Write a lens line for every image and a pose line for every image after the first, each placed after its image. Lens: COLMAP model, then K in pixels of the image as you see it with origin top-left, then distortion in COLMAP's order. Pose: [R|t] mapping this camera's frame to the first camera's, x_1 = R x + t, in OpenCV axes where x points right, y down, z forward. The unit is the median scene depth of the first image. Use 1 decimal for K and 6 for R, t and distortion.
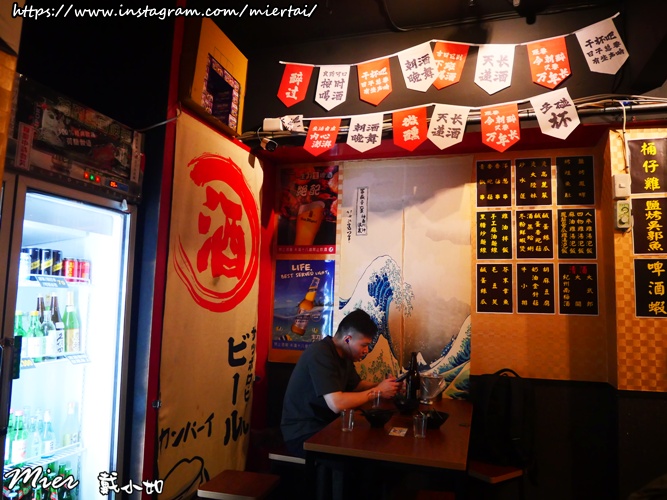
lens RADIAL K [[500.6, 0, 333.5], [0, 500.6, 250.0], [0, 0, 1]] dist [-0.042298, -0.004038]
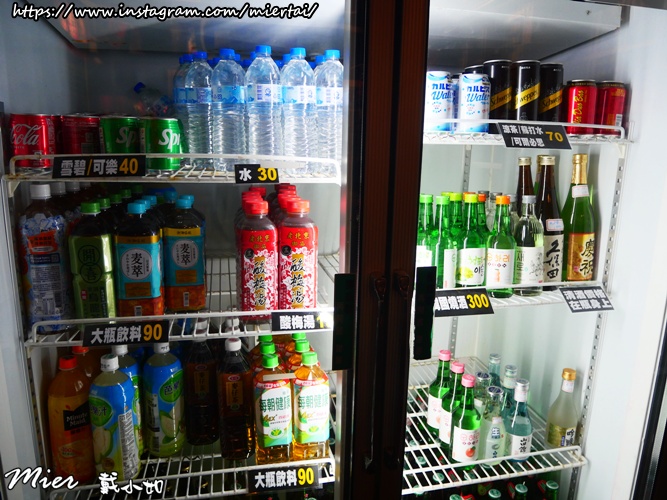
lens RADIAL K [[500.6, 0, 333.5], [0, 500.6, 250.0], [0, 0, 1]] dist [-0.042298, -0.004038]
pose [[0.523325, 0.175282, -0.833911, -0.214407], [0.079306, 0.964350, 0.252468, 0.029271], [0.848435, -0.198257, 0.490768, 0.478901]]
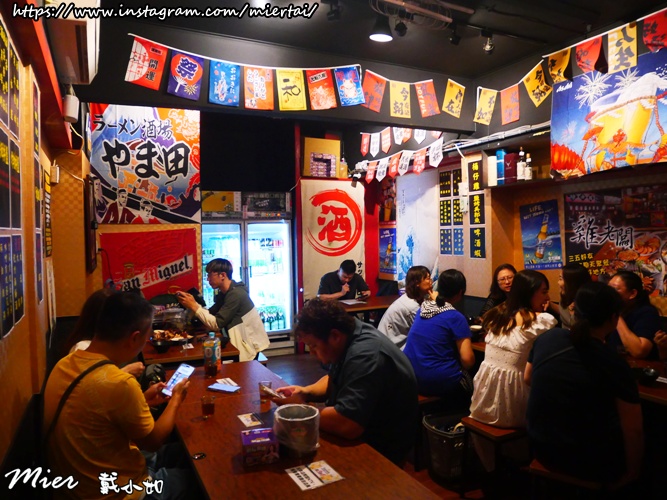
lens RADIAL K [[500.6, 0, 333.5], [0, 500.6, 250.0], [0, 0, 1]] dist [-0.042298, -0.004038]
pose [[0.689446, -0.017979, -0.724114, 1.573674], [0.120204, 0.988670, 0.089901, -0.126809], [0.714293, -0.149023, 0.683796, -0.666492]]
